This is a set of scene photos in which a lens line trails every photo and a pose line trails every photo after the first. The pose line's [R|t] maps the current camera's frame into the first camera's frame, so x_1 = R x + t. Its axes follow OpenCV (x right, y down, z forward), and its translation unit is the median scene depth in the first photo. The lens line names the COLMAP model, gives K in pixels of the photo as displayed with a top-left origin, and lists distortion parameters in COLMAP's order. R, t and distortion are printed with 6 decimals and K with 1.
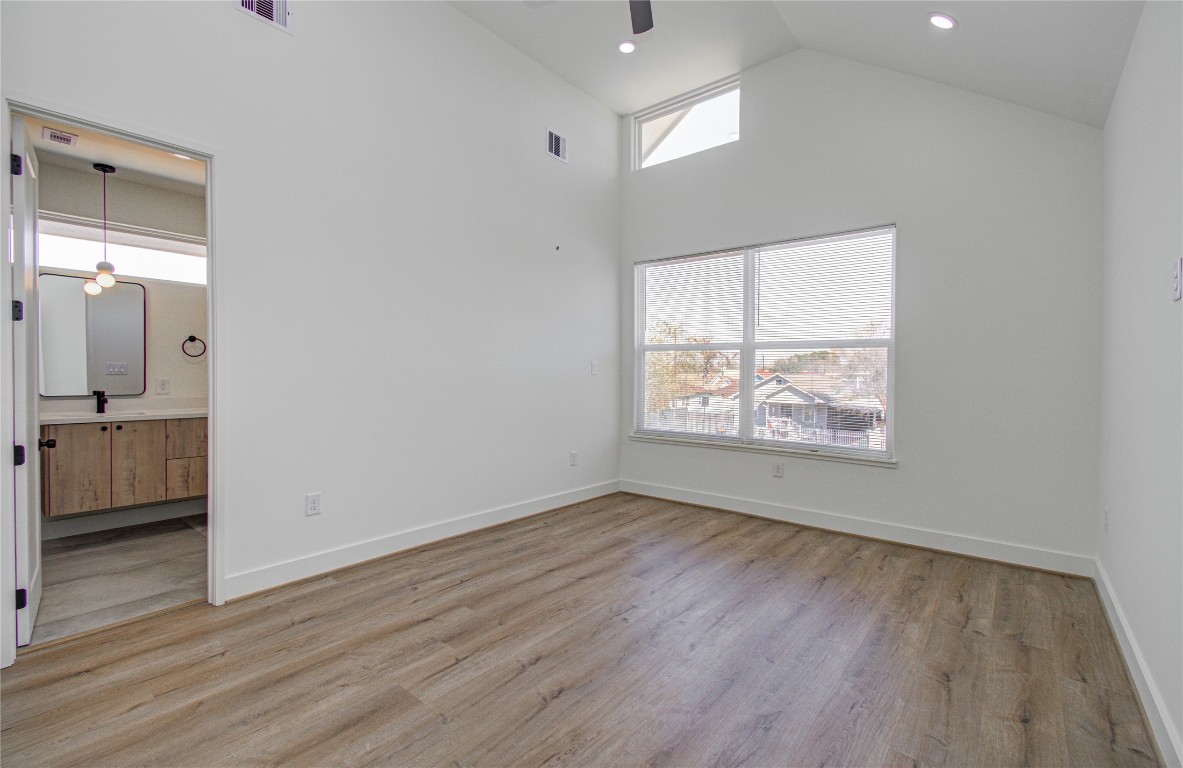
lens RADIAL K [[494.1, 0, 589.6], [0, 494.1, 386.8], [0, 0, 1]] dist [0.033211, 0.000627]
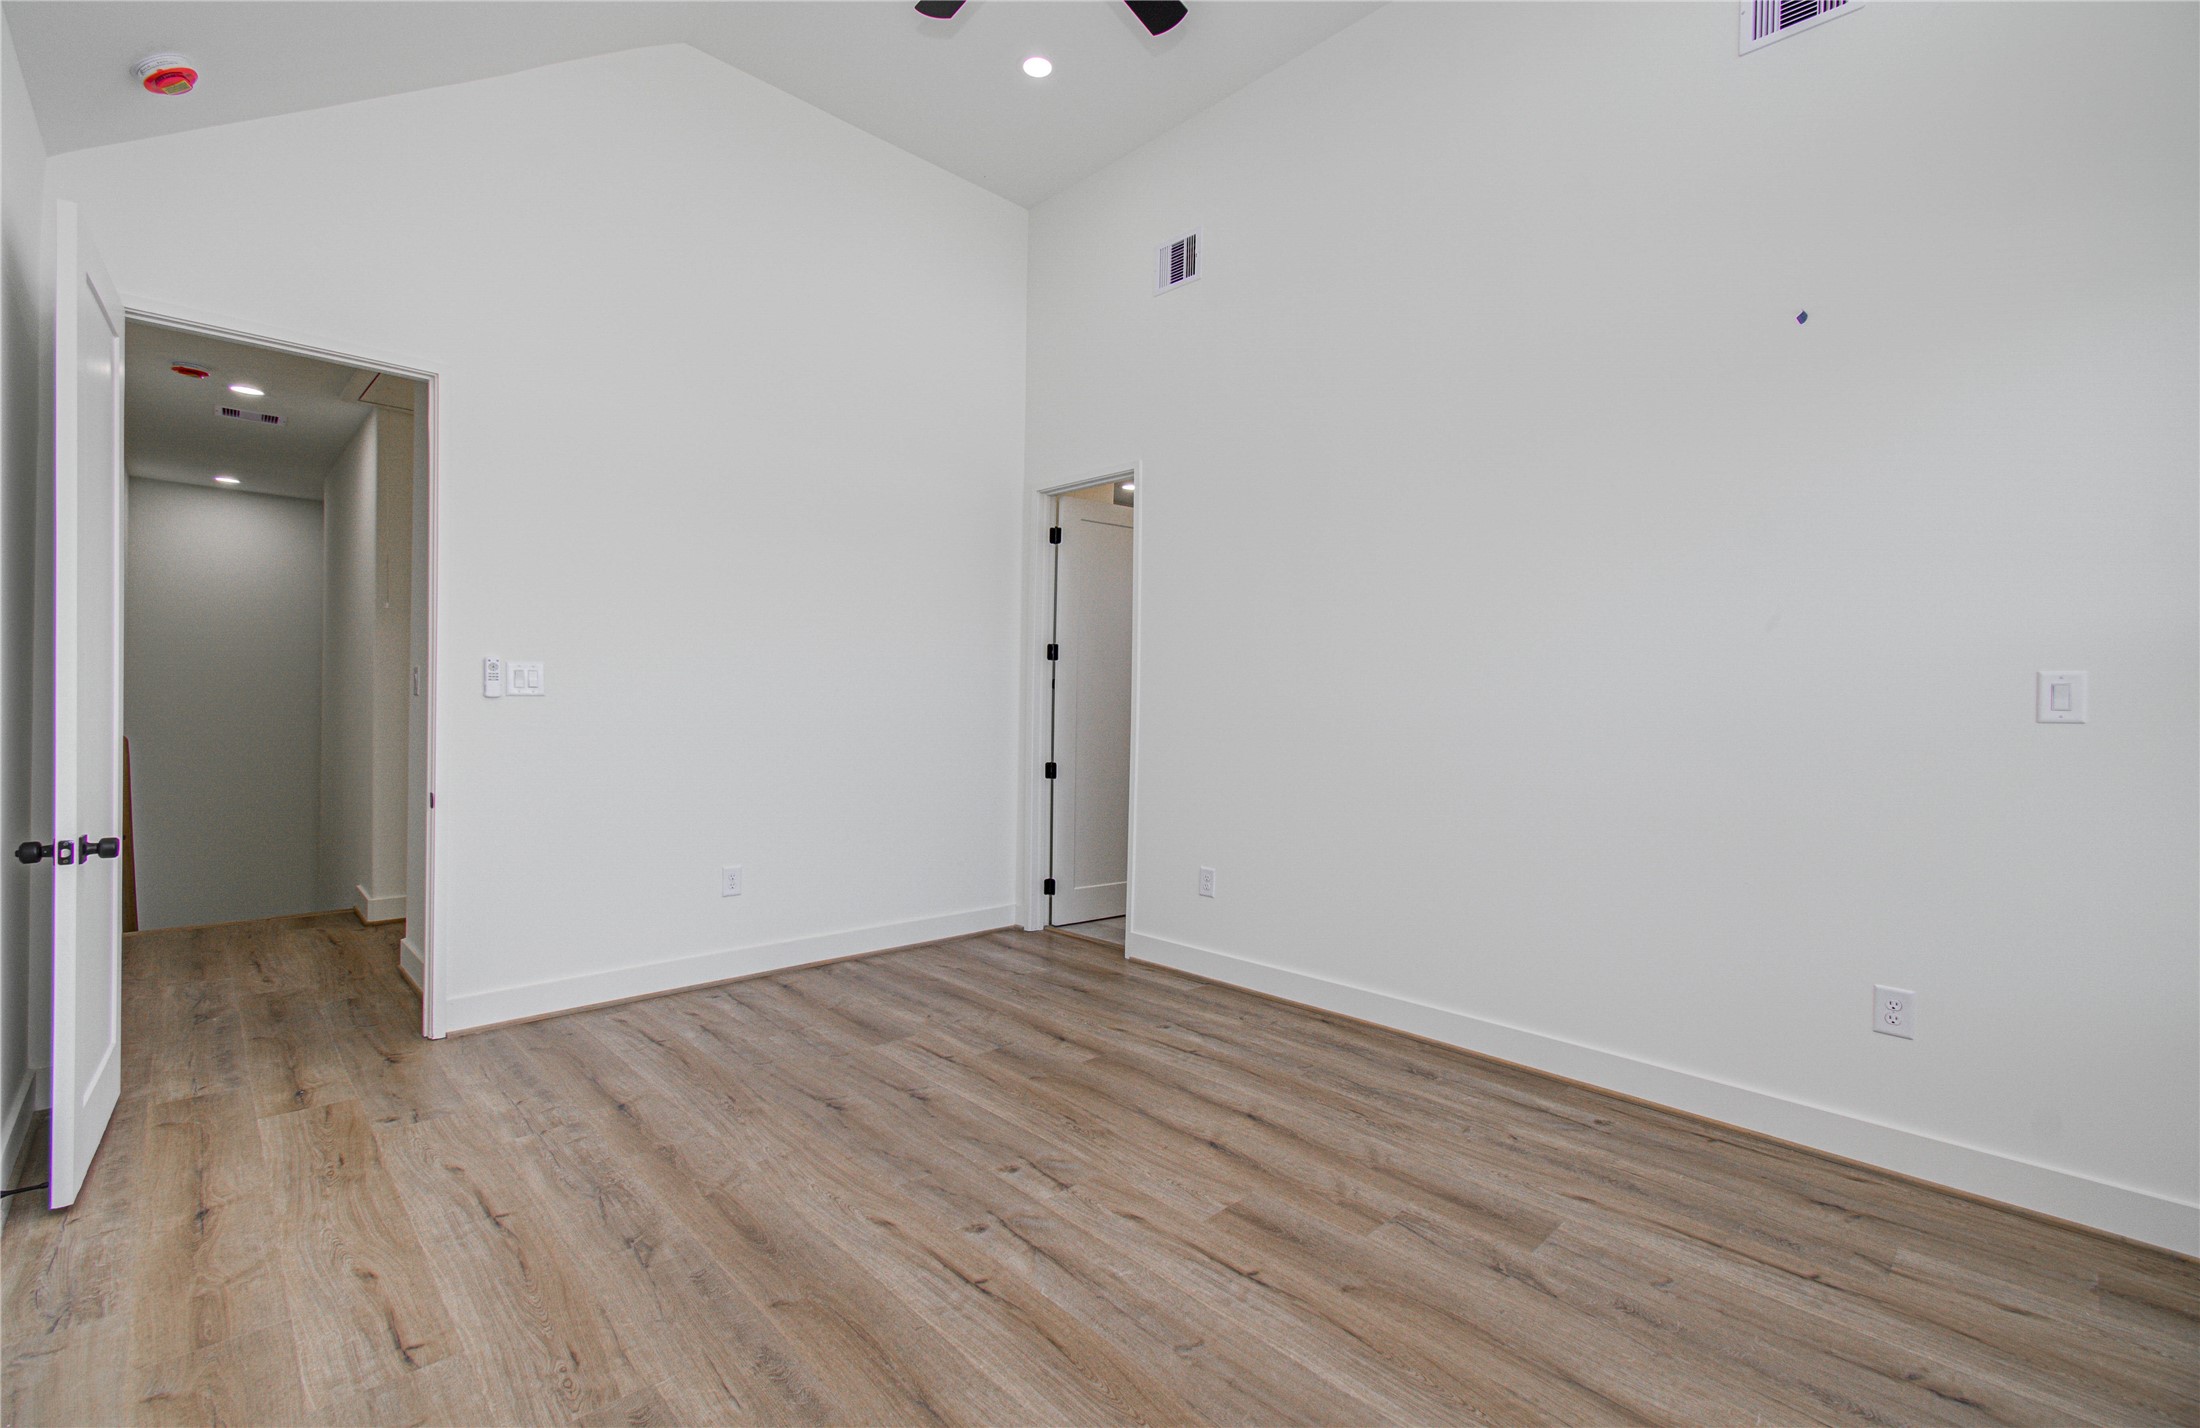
lens RADIAL K [[918.9, 0, 1096.4], [0, 918.9, 719.2], [0, 0, 1]] dist [0.033211, 0.000627]
pose [[-0.105257, -0.007968, -0.994413, 0.885099], [-0.023300, 0.999713, -0.005544, -0.000996], [0.994172, 0.022587, -0.105413, 1.012375]]
